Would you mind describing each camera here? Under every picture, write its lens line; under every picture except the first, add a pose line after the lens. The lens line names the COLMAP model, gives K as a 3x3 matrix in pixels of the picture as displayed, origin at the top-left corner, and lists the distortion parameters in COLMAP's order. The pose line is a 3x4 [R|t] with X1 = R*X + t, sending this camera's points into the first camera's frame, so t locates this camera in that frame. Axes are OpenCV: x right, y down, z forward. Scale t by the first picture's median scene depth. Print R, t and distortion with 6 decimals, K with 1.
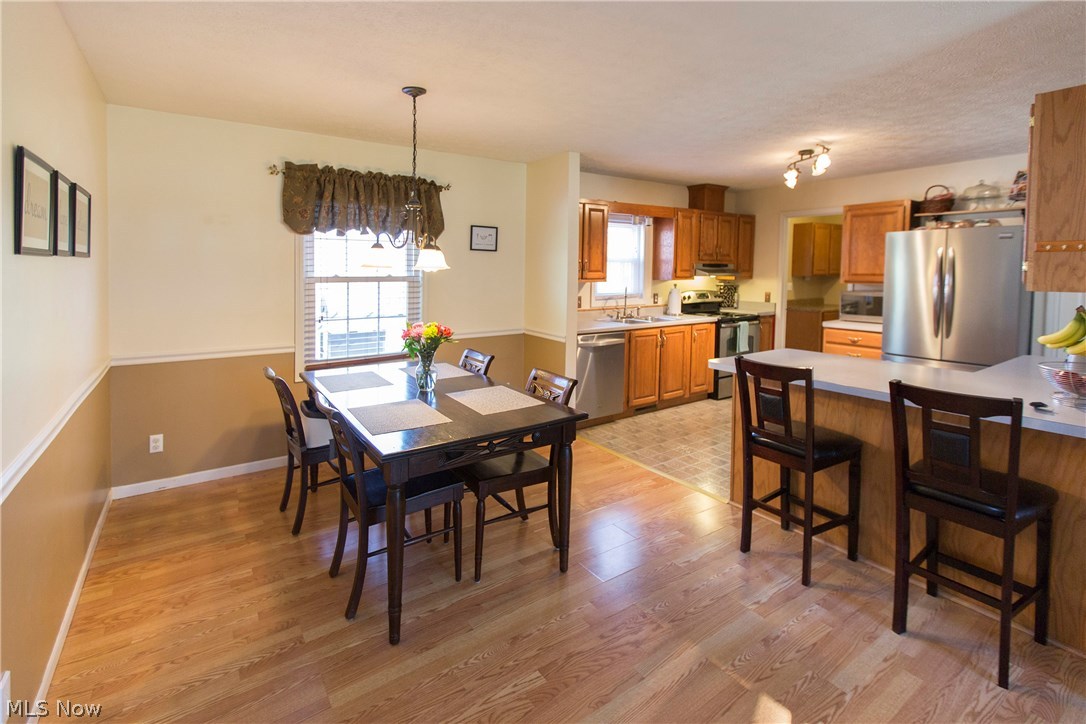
lens RADIAL K [[516.4, 0, 545.9], [0, 516.4, 348.8], [0, 0, 1]] dist [0.002031, -0.000030]
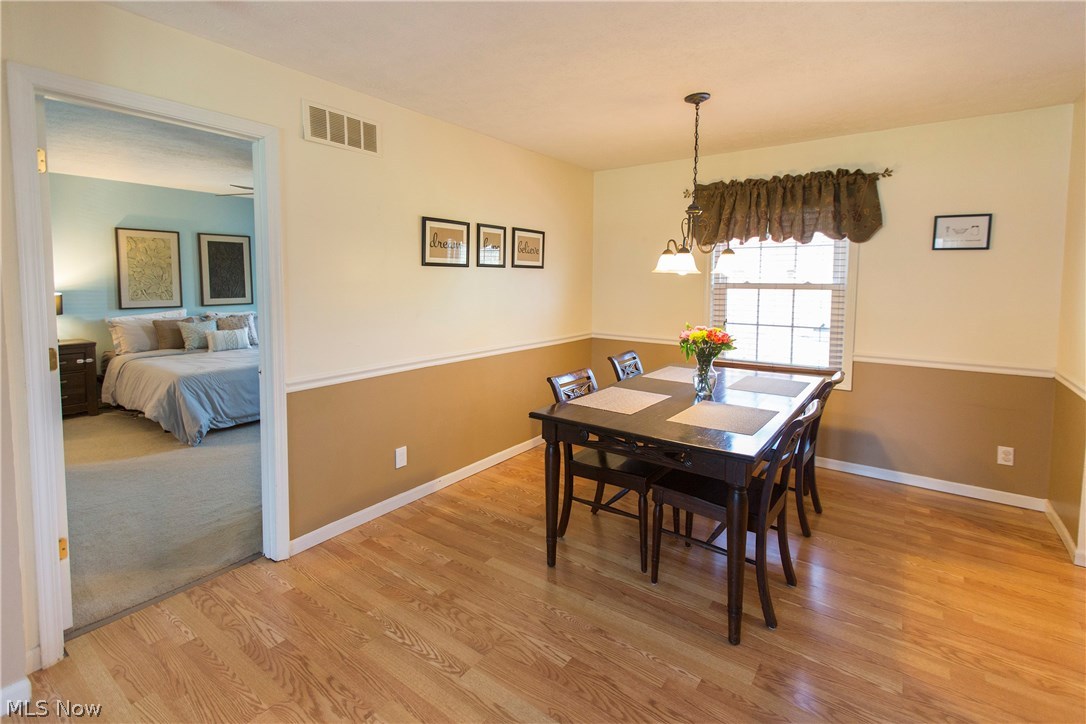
lens RADIAL K [[479.1, 0, 543.0], [0, 479.1, 362.0], [0, 0, 1]] dist [0.001420, 0.000197]
pose [[0.319294, 0.159921, -0.934065, 0.436386], [-0.147661, 0.982015, 0.117655, -0.037526], [0.936081, 0.100358, 0.337165, 0.317601]]
